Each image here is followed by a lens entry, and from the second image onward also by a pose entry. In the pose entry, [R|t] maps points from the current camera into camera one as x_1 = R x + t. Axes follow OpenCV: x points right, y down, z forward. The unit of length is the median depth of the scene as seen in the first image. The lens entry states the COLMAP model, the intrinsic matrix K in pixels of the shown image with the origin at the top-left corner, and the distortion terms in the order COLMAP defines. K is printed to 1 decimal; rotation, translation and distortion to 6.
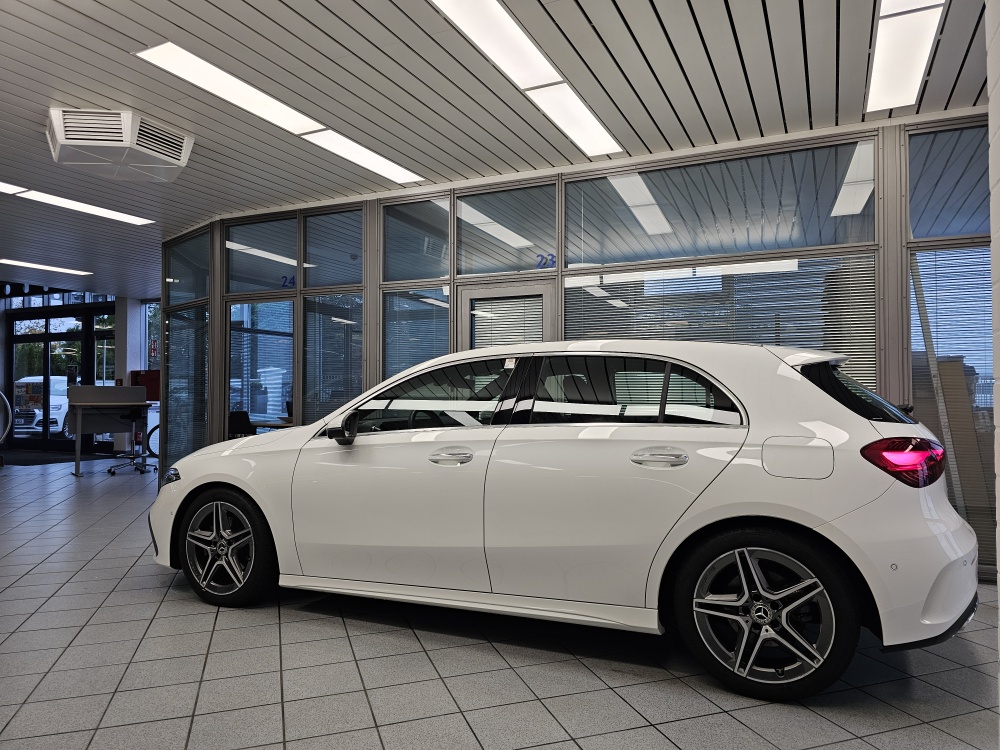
lens RADIAL K [[688.4, 0, 526.5], [0, 688.4, 375.3], [0, 0, 1]] dist [-0.000374, -0.003351]
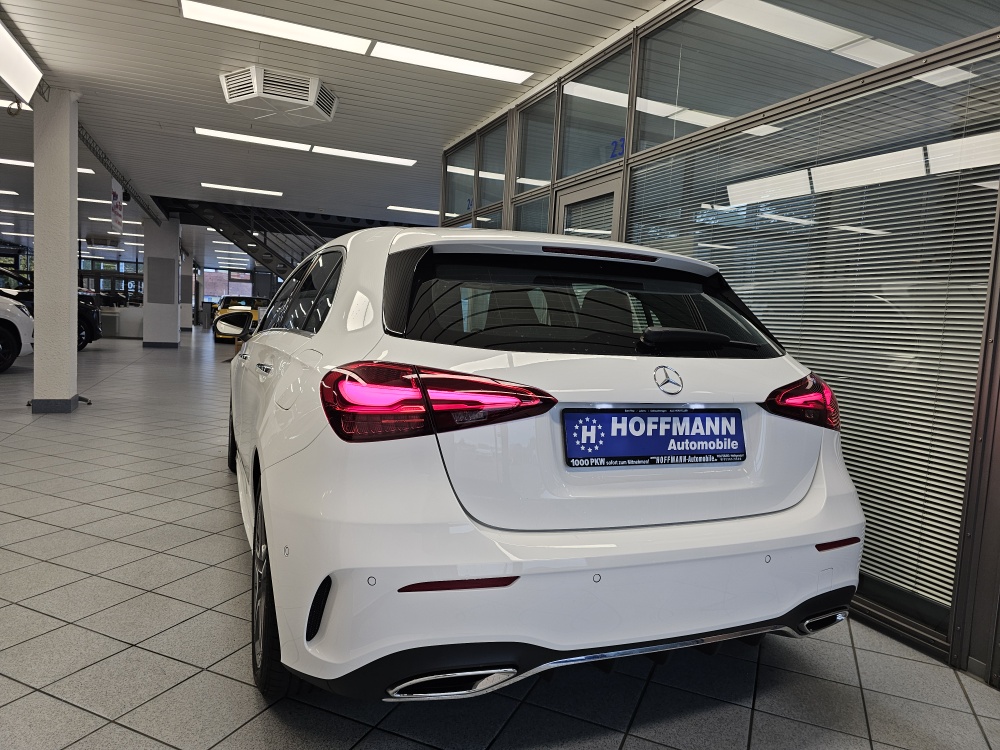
lens RADIAL K [[677.2, 0, 503.4], [0, 677.2, 374.1], [0, 0, 1]] dist [0.081932, -0.083024]
pose [[0.715865, 0.092623, -0.692068, 0.496389], [-0.027294, 0.994117, 0.104815, 0.013908], [0.697705, -0.056144, 0.714182, 0.322614]]
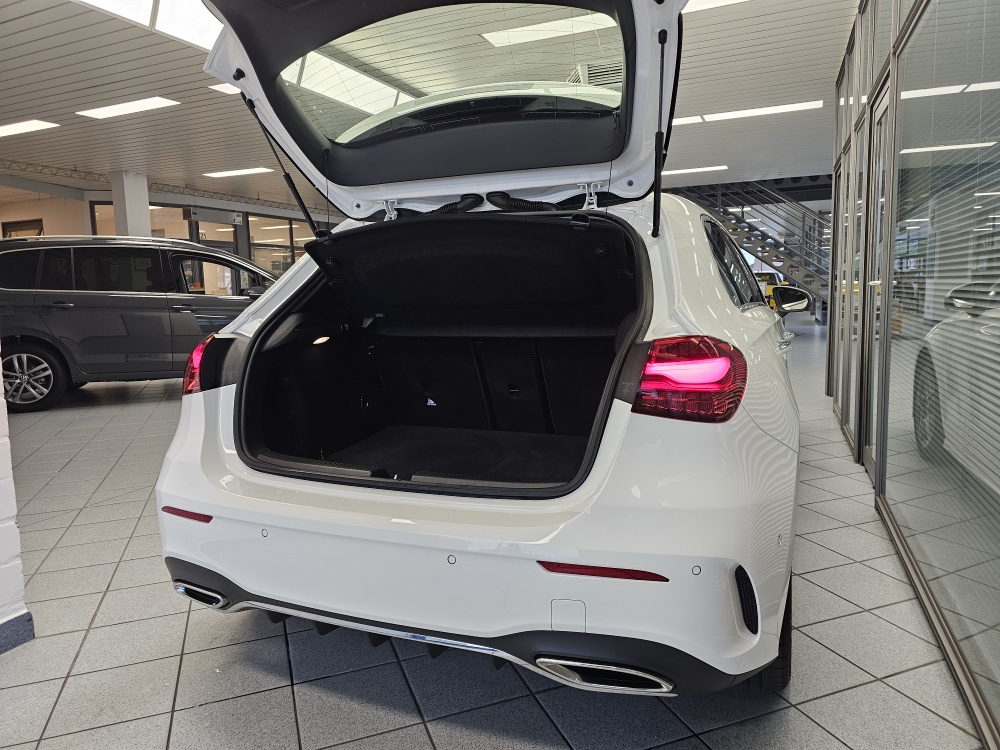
lens RADIAL K [[685.1, 0, 496.1], [0, 685.1, 368.9], [0, 0, 1]] dist [0.004858, -0.002485]
pose [[0.002251, 0.117203, -0.993105, 0.620387], [0.057342, 0.991459, 0.117139, 0.024555], [0.998352, -0.057210, -0.004489, 0.635693]]
